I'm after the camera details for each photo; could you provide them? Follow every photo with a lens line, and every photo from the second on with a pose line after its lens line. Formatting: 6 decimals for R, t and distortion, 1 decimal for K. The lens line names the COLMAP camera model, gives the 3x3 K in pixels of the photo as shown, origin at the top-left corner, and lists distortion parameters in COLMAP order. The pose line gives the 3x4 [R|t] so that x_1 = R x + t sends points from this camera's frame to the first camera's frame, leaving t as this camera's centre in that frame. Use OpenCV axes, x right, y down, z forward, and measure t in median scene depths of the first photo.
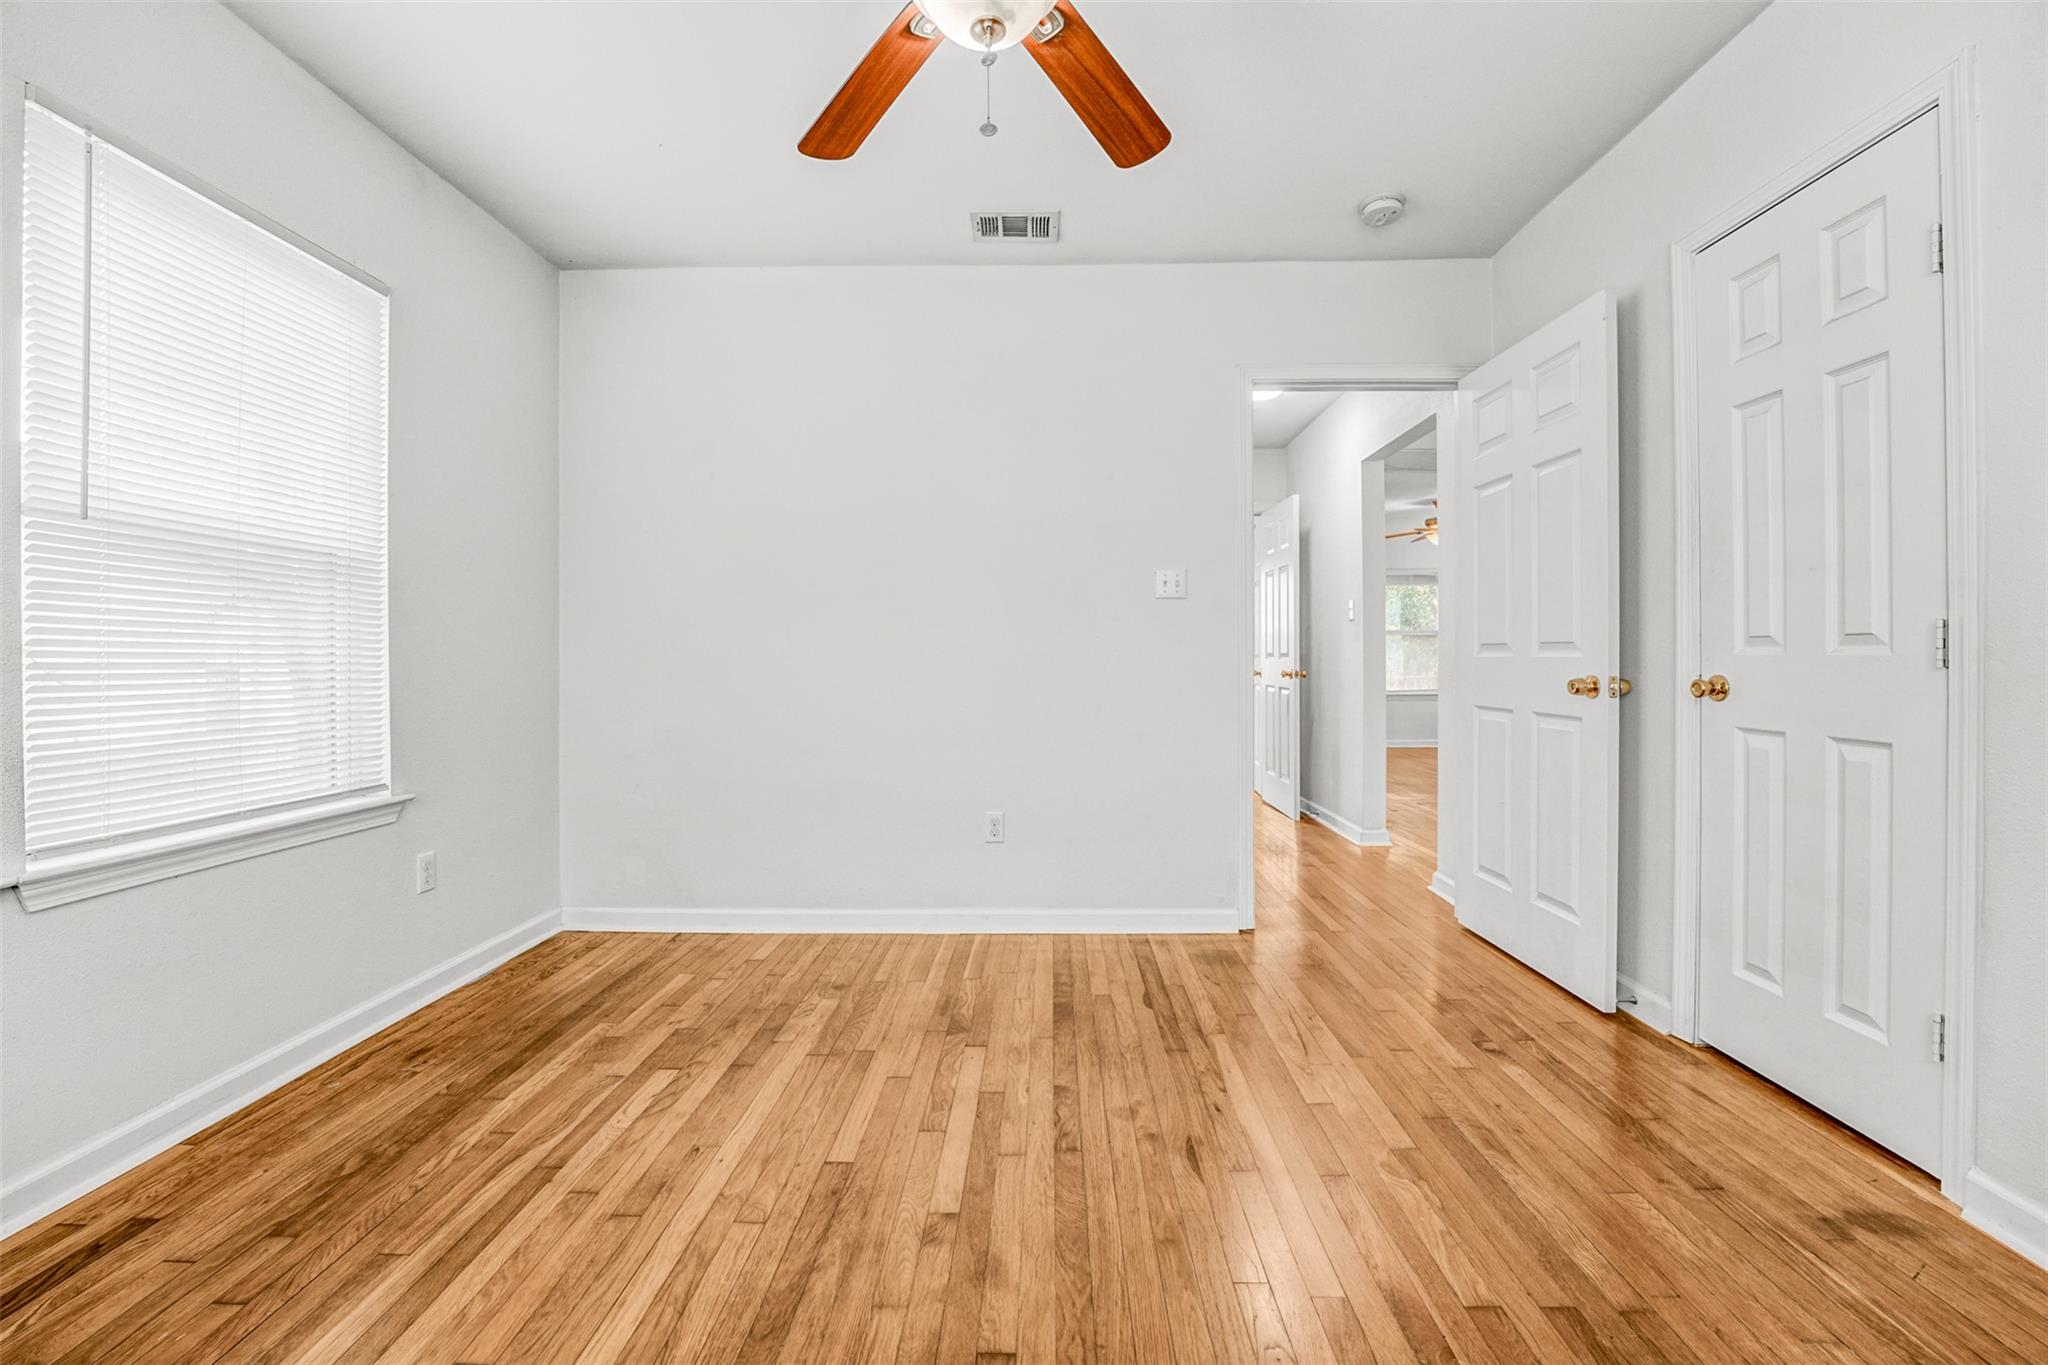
lens RADIAL K [[855.6, 0, 1016.6], [0, 855.6, 674.2], [0, 0, 1]] dist [-0.020110, 0.000232]
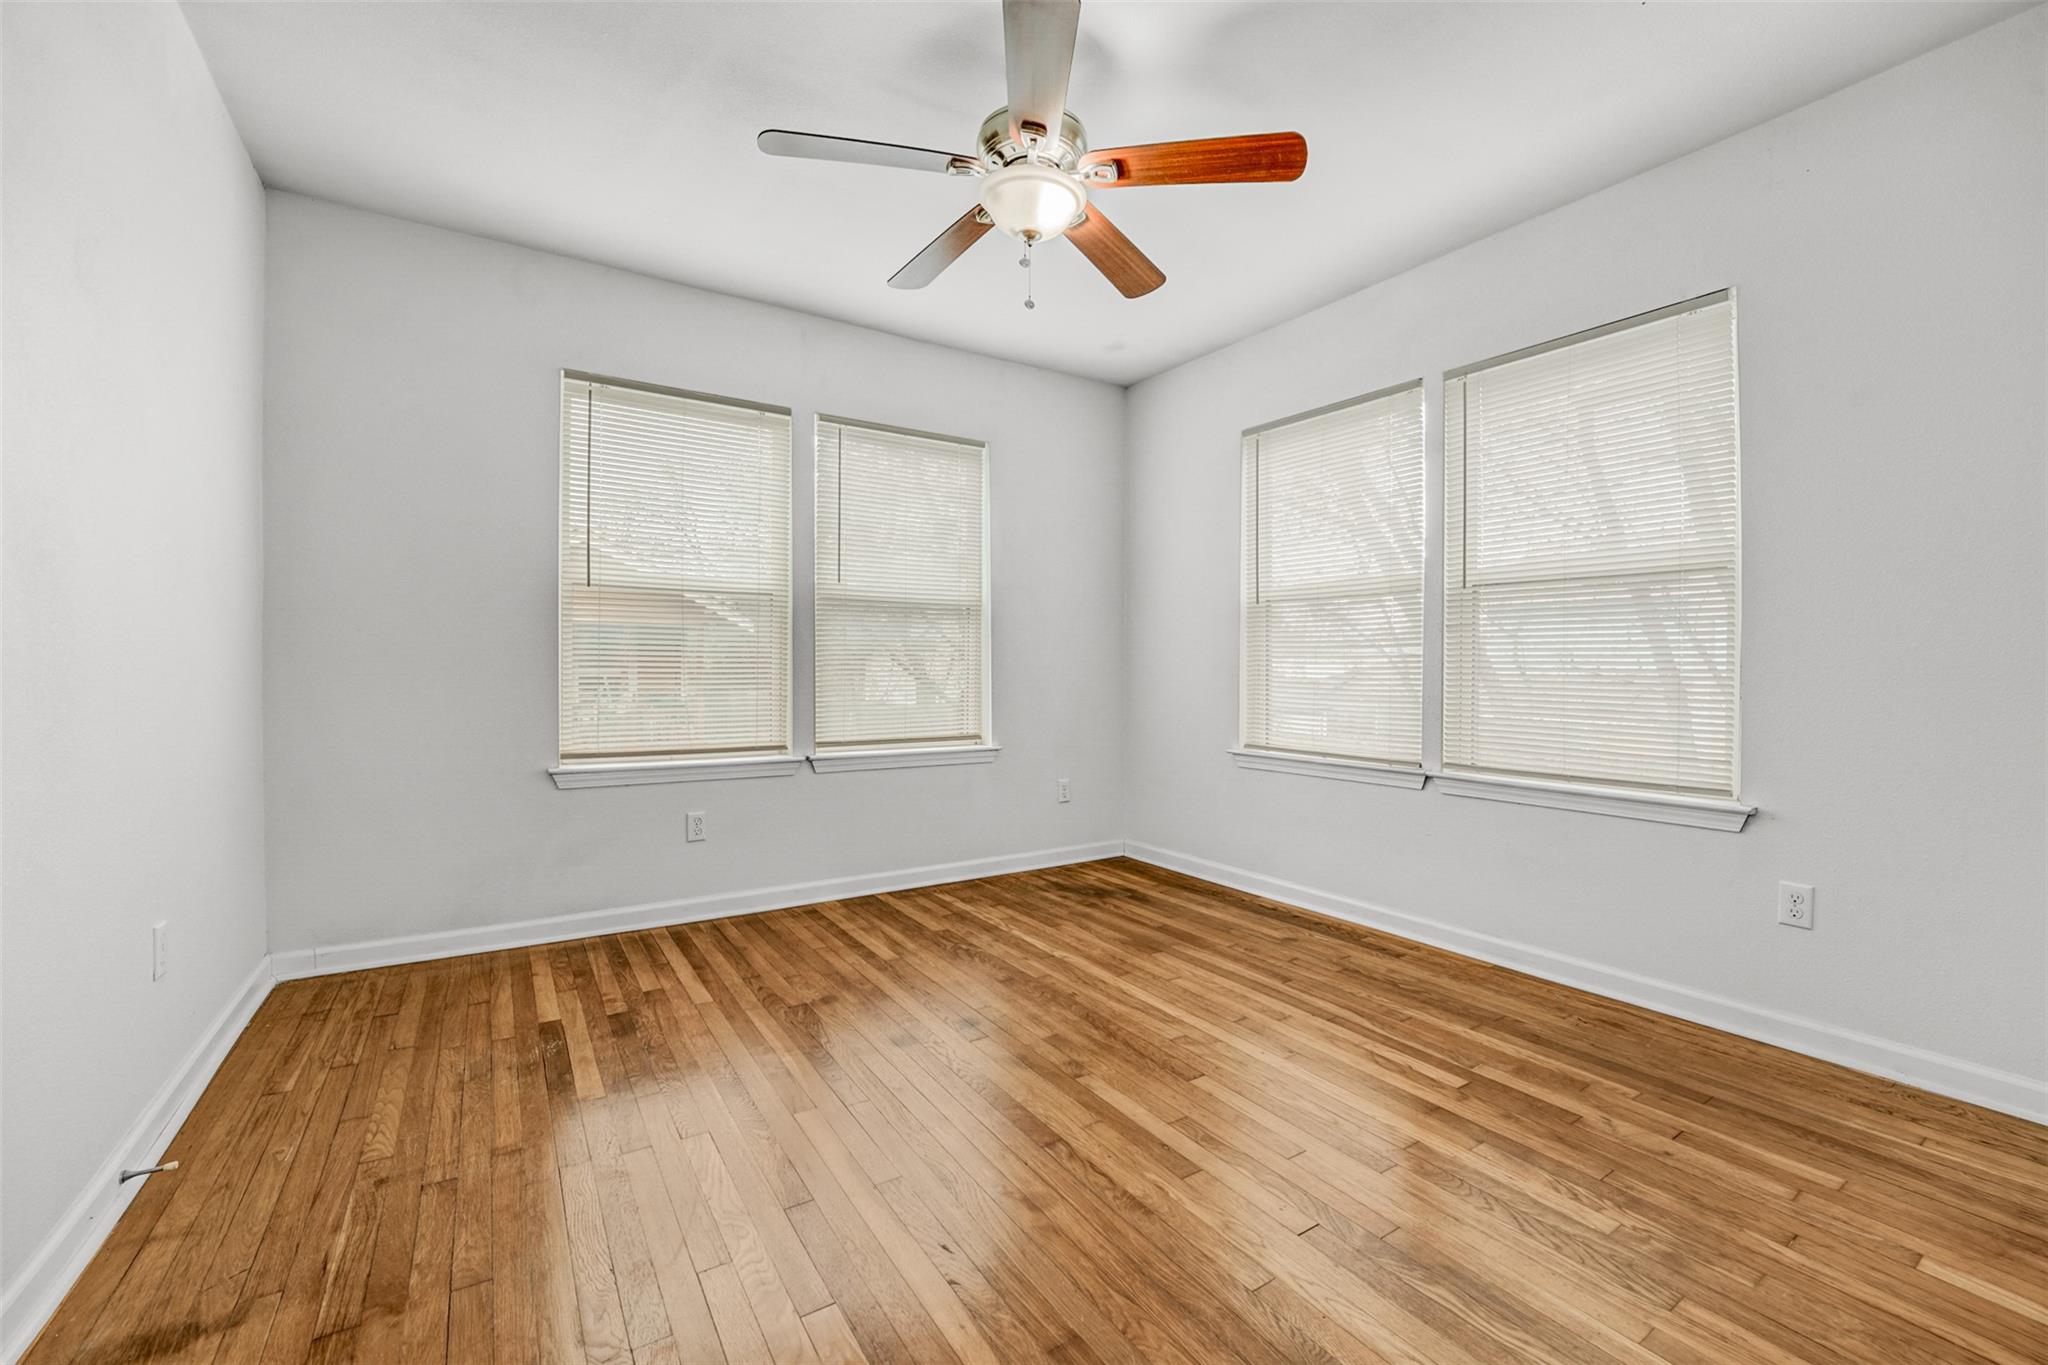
lens RADIAL K [[855.6, 0, 1016.6], [0, 855.6, 674.2], [0, 0, 1]] dist [-0.020110, 0.000232]
pose [[-0.829062, 0.006224, -0.559122, 0.606198], [-0.009082, 0.999656, 0.024595, -0.025396], [0.559083, 0.025469, -0.828720, 1.648603]]
